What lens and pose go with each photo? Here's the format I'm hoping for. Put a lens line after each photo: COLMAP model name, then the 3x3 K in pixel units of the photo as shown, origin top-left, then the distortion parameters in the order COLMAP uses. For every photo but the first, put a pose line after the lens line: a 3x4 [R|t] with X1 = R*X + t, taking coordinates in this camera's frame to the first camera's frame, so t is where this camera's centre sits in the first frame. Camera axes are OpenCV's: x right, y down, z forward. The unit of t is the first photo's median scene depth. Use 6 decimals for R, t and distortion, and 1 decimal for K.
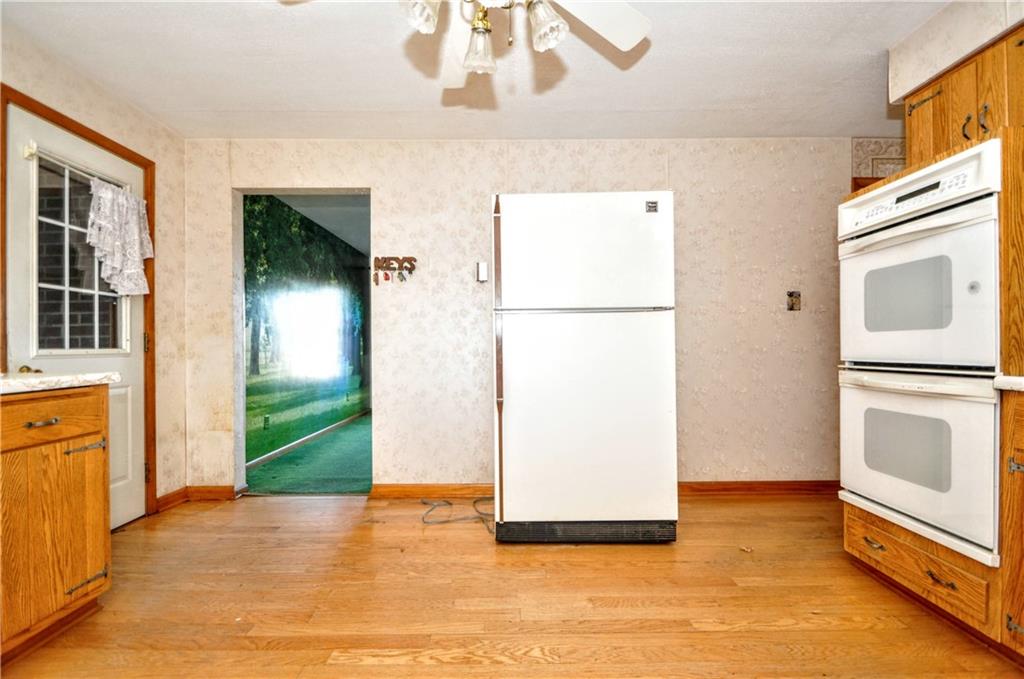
lens RADIAL K [[458.5, 0, 512.0], [0, 458.5, 349.2], [0, 0, 1]] dist [-0.013217, -0.000588]
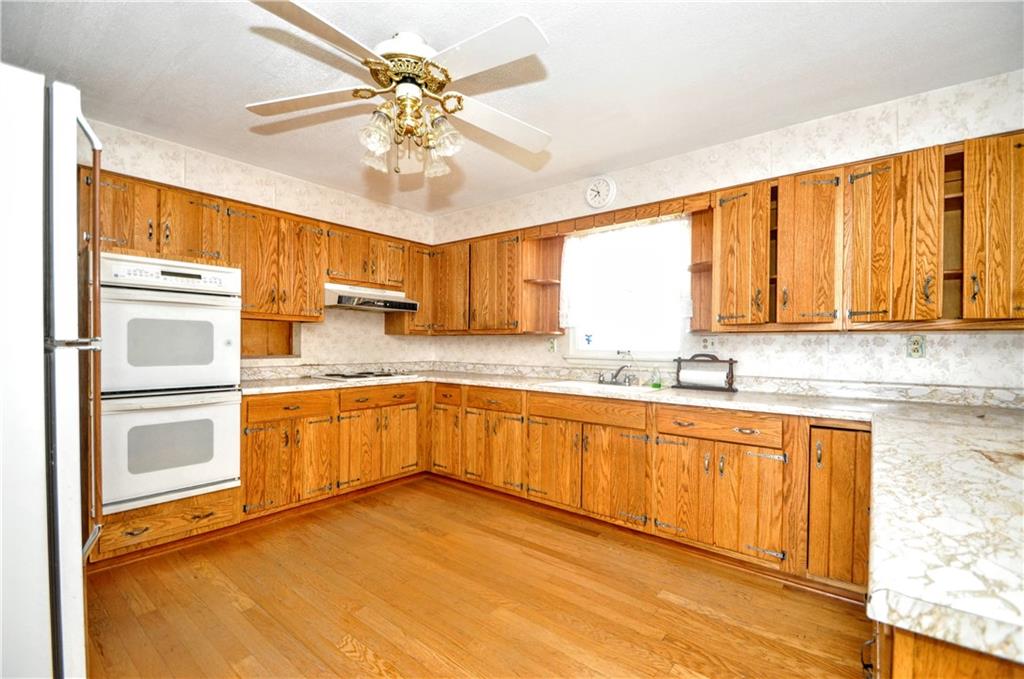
lens RADIAL K [[458.5, 0, 512.0], [0, 458.5, 349.2], [0, 0, 1]] dist [-0.013217, -0.000588]
pose [[-0.762849, -0.011086, 0.646482, -0.654341], [-0.004071, 0.999916, 0.012344, -0.083706], [-0.646564, 0.006785, -0.762829, 1.012521]]
